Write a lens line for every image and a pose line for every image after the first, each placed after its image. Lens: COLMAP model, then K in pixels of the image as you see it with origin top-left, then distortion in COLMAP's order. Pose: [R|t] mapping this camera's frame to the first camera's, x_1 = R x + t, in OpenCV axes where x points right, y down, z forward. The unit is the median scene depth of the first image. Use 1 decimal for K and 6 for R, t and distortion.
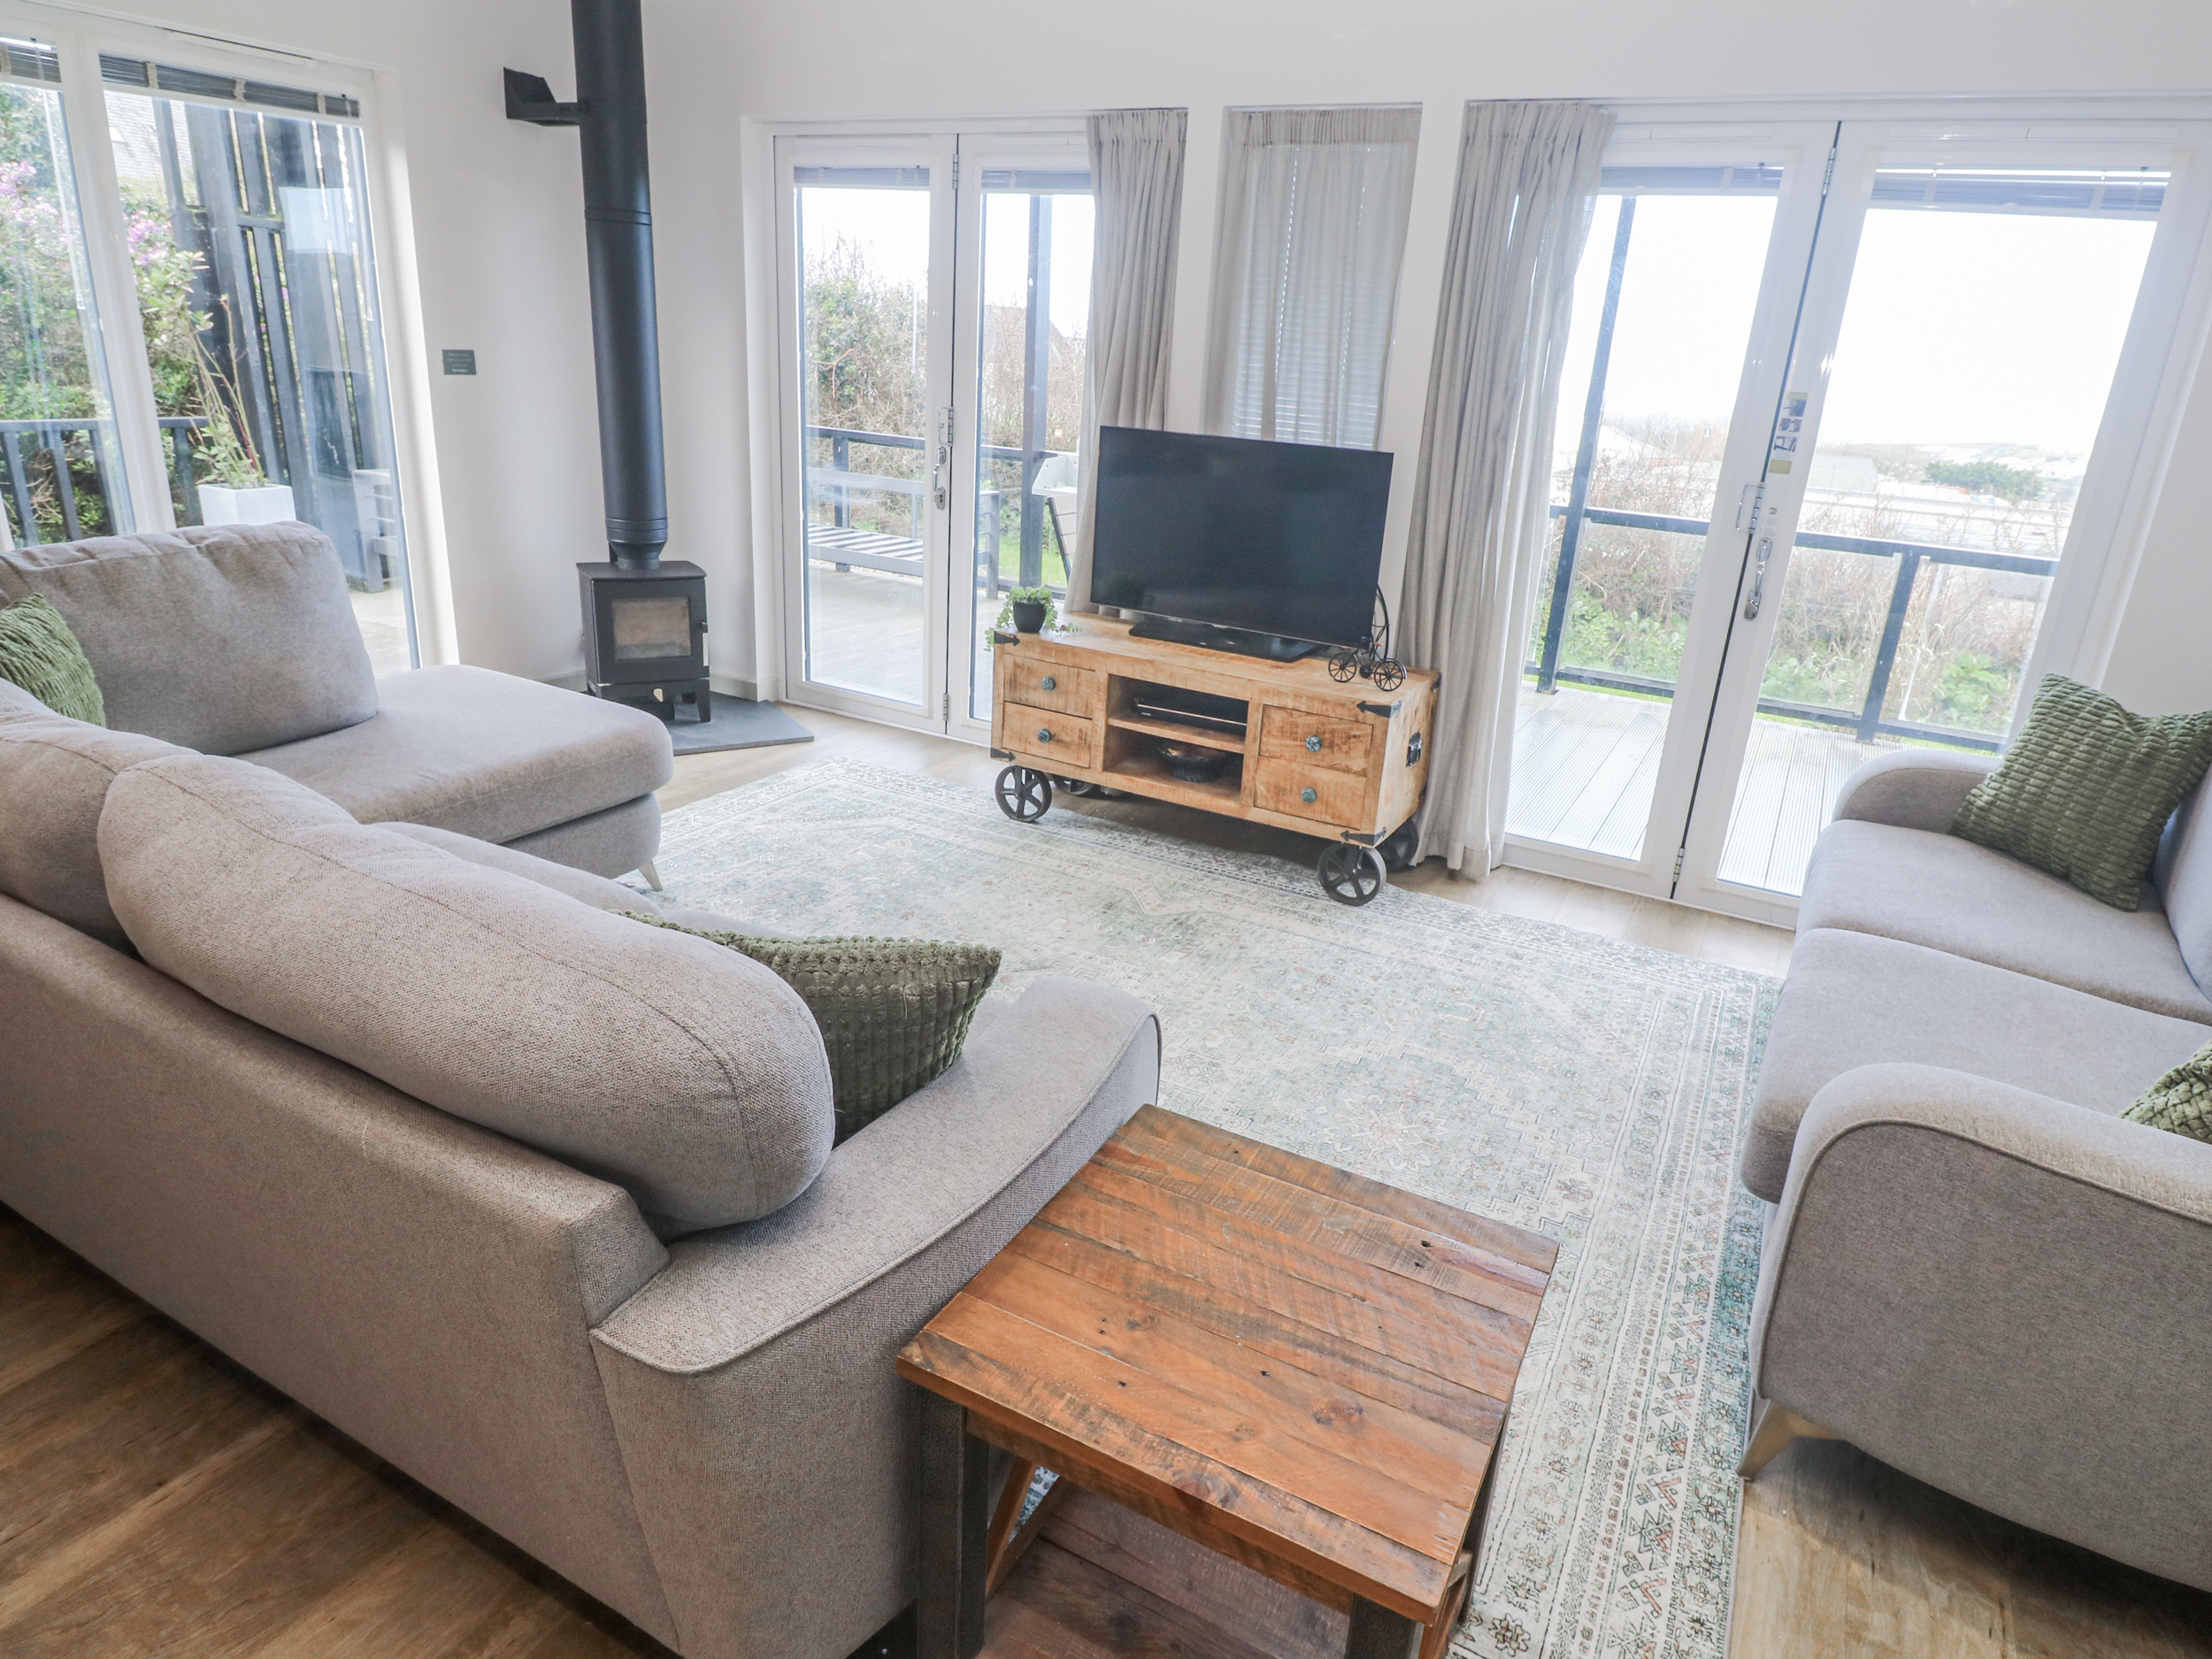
lens RADIAL K [[1303.4, 0, 1128.5], [0, 1303.4, 805.6], [0, 0, 1]] dist [0.002330, -0.013771]
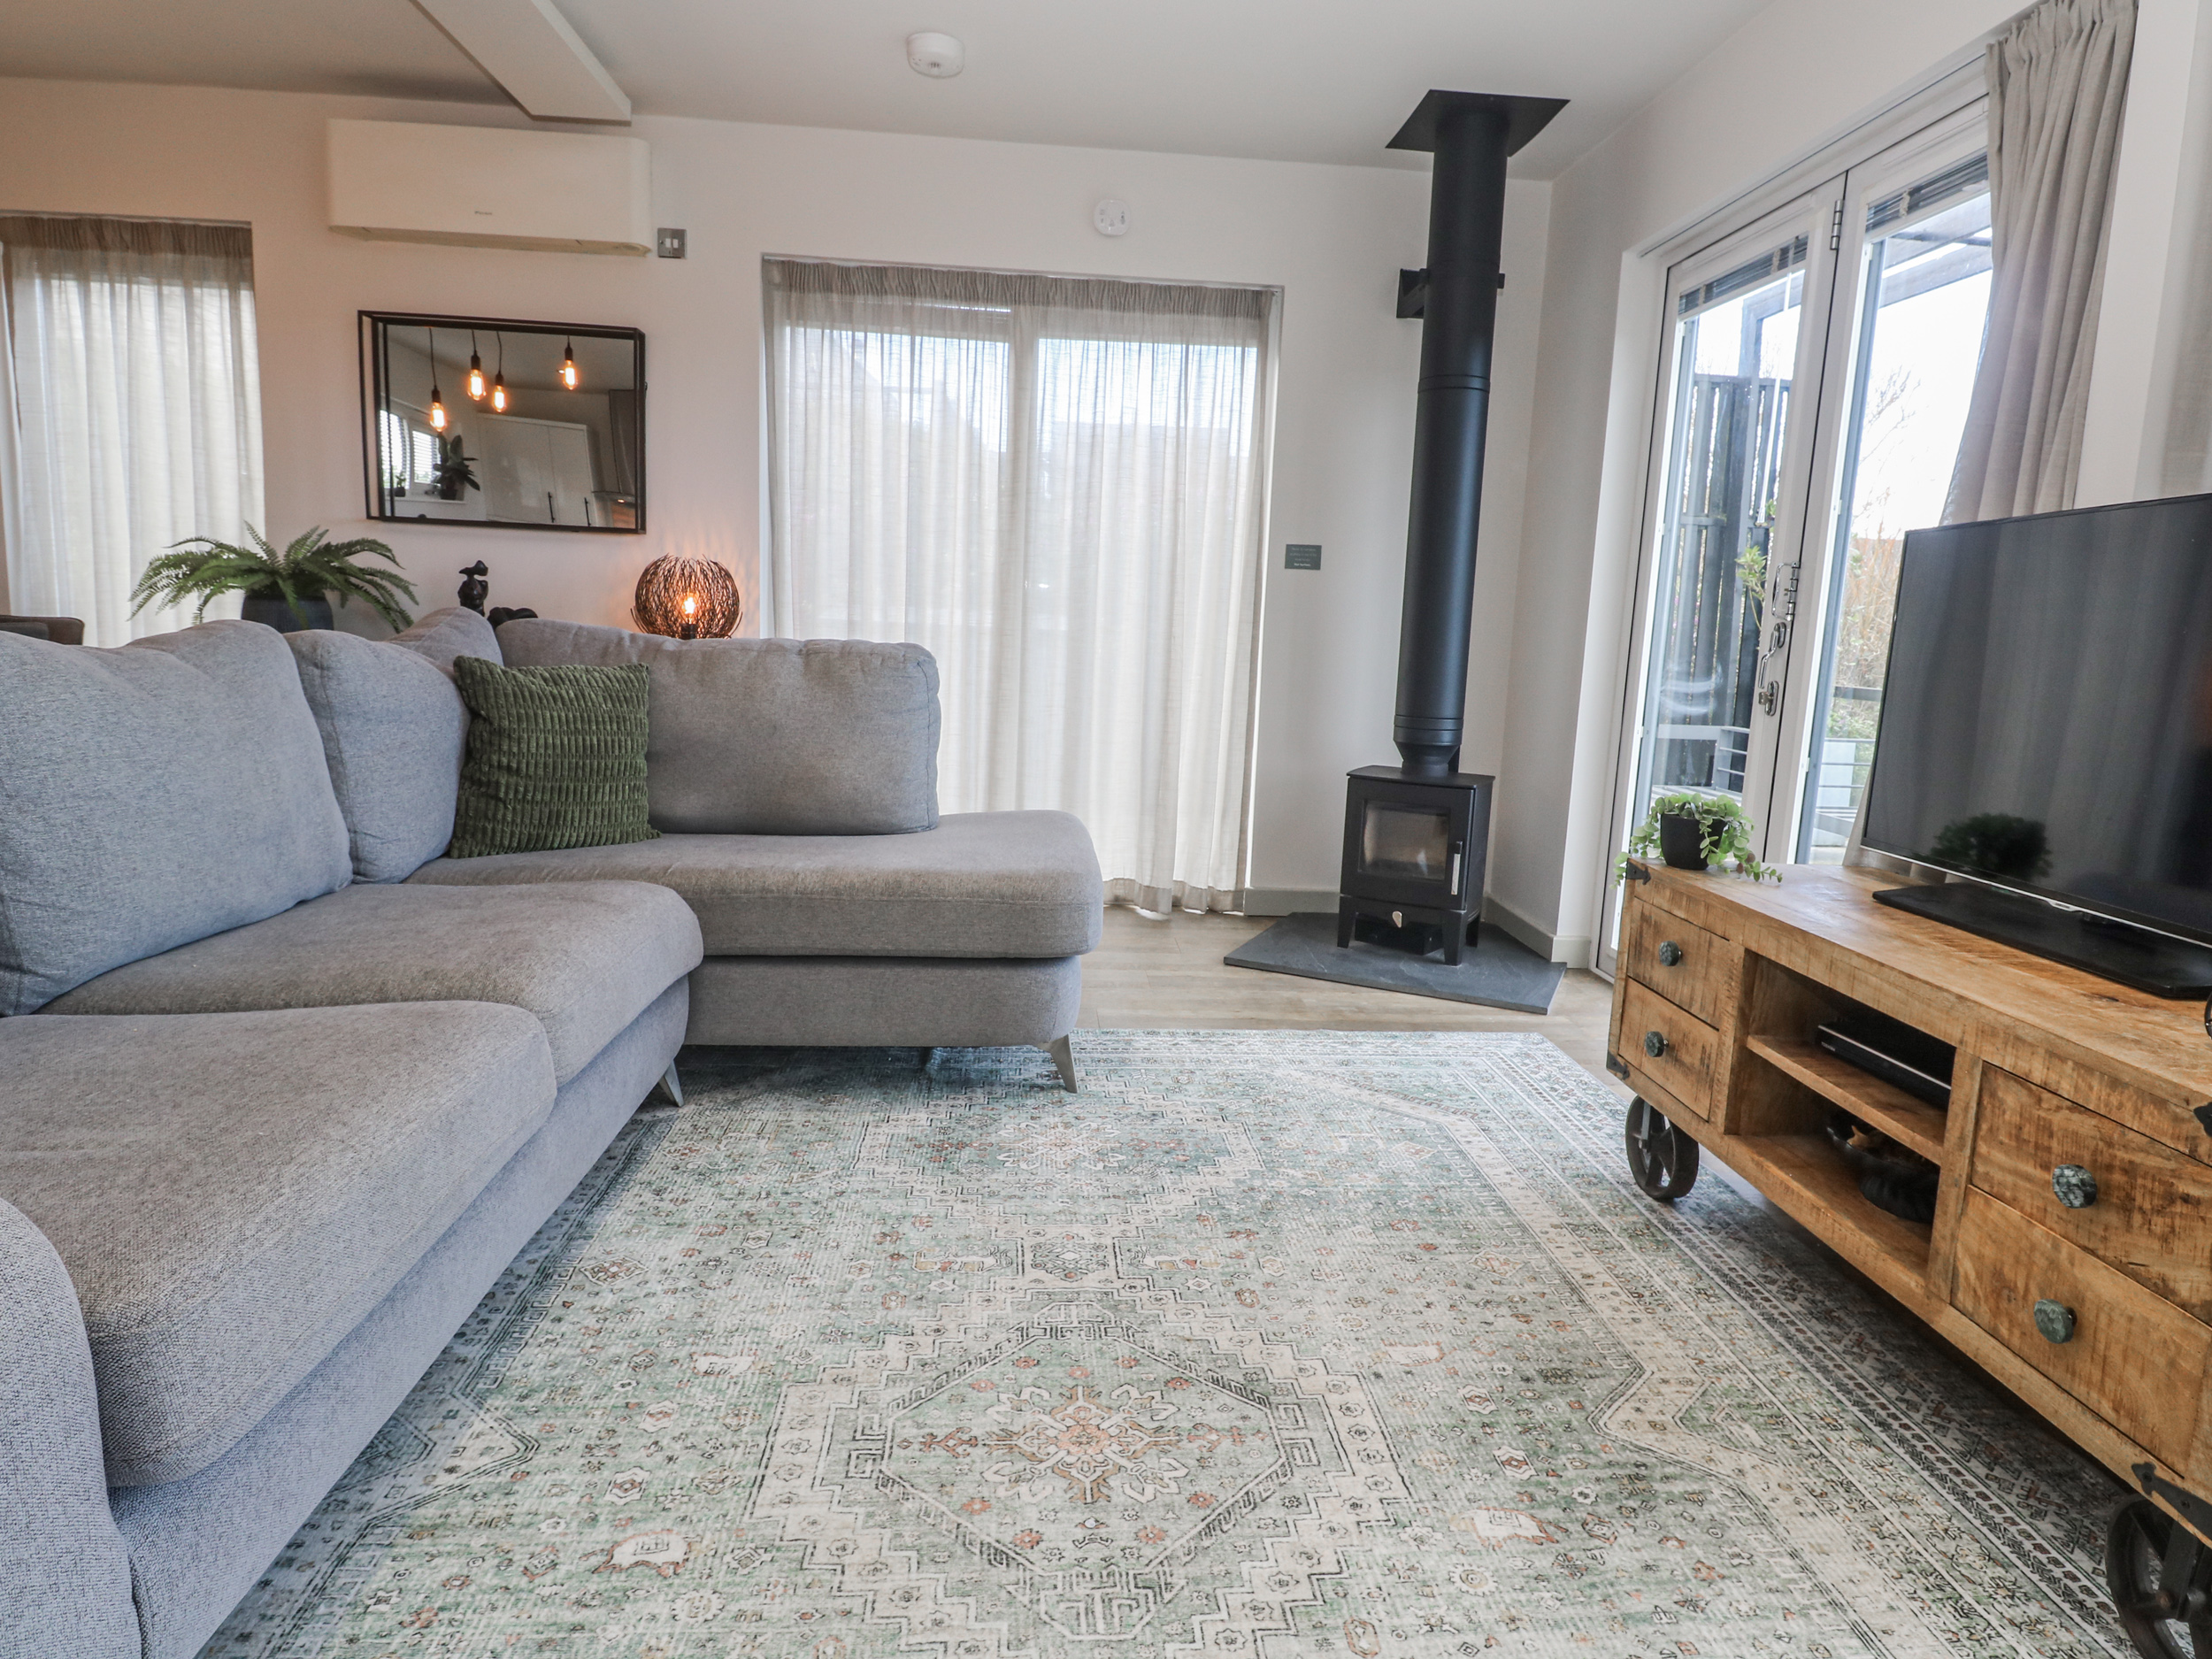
lens RADIAL K [[1243.5, 0, 1139.2], [0, 1243.5, 807.2], [0, 0, 1]] dist [0.000438, -0.013454]
pose [[0.547376, 0.080635, -0.832993, 0.256902], [-0.283771, 0.954264, -0.094097, -0.037887], [0.787308, 0.287886, 0.545223, 0.504082]]
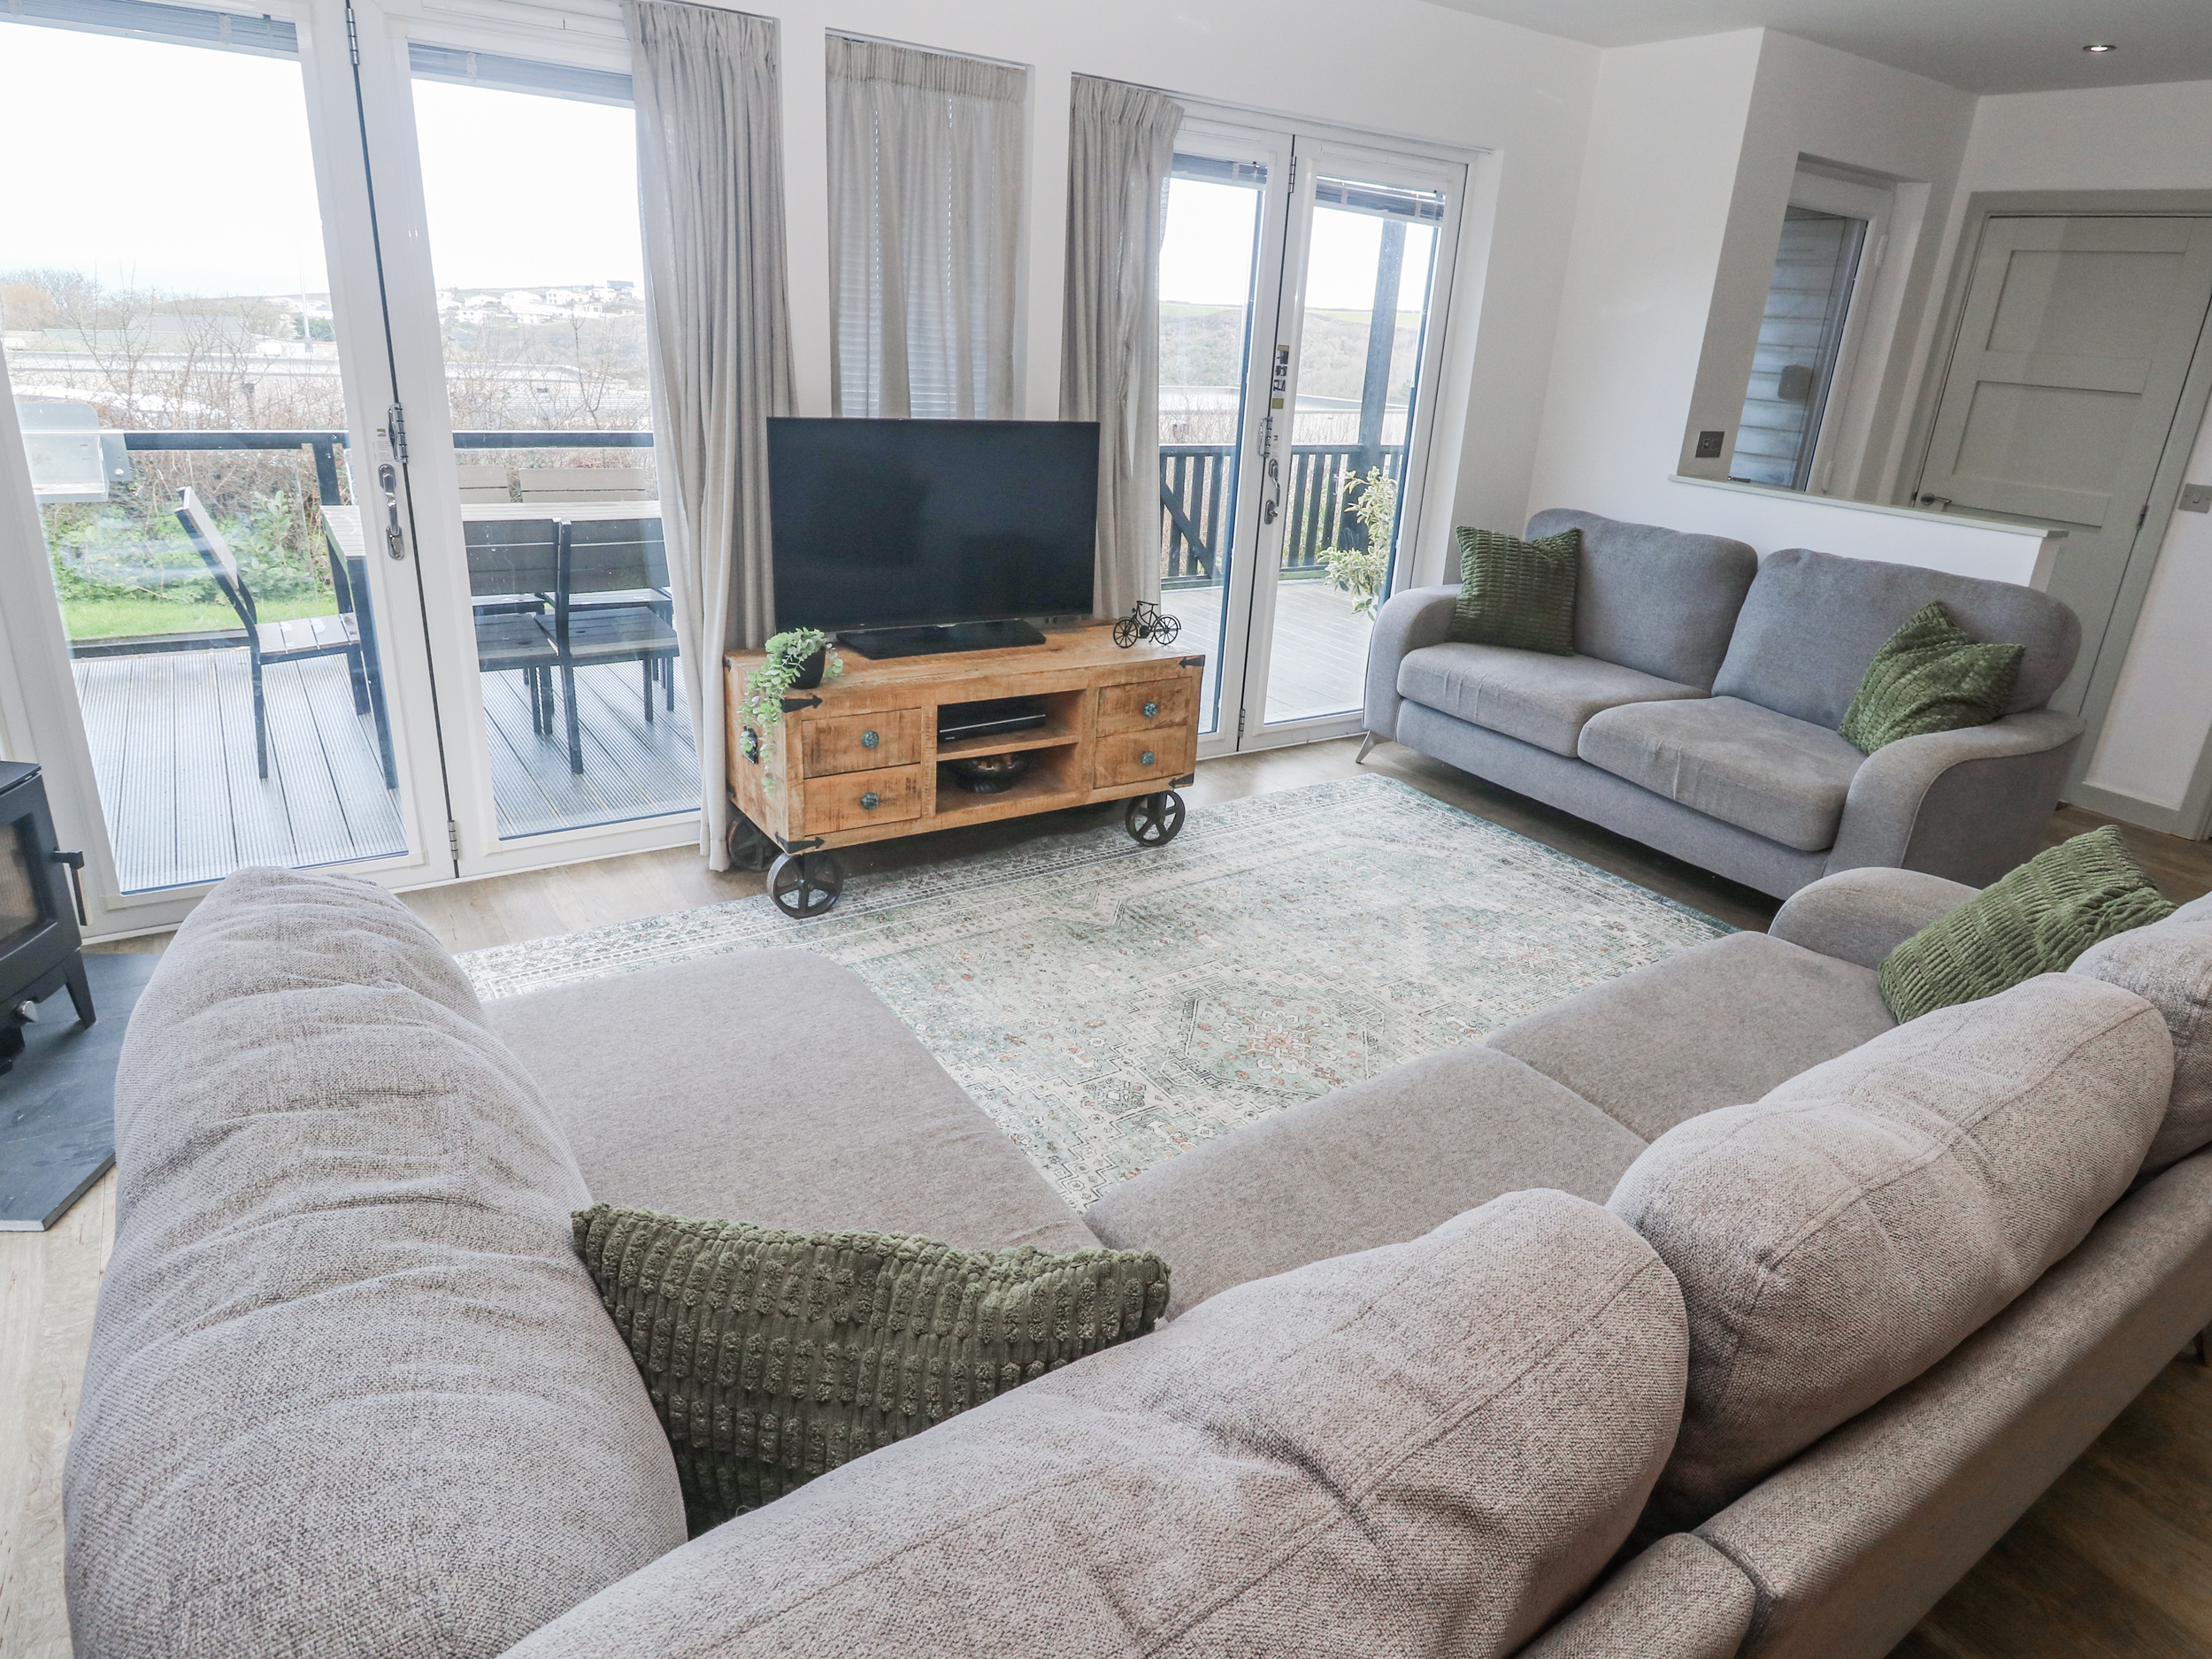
lens RADIAL K [[1303.4, 0, 1133.8], [0, 1303.4, 803.9], [0, 0, 1]] dist [0.002330, -0.013771]
pose [[0.460595, -0.342307, 0.818949, -0.676081], [0.260414, 0.934157, 0.244000, -0.212937], [-0.848550, 0.100881, 0.519409, 0.428676]]
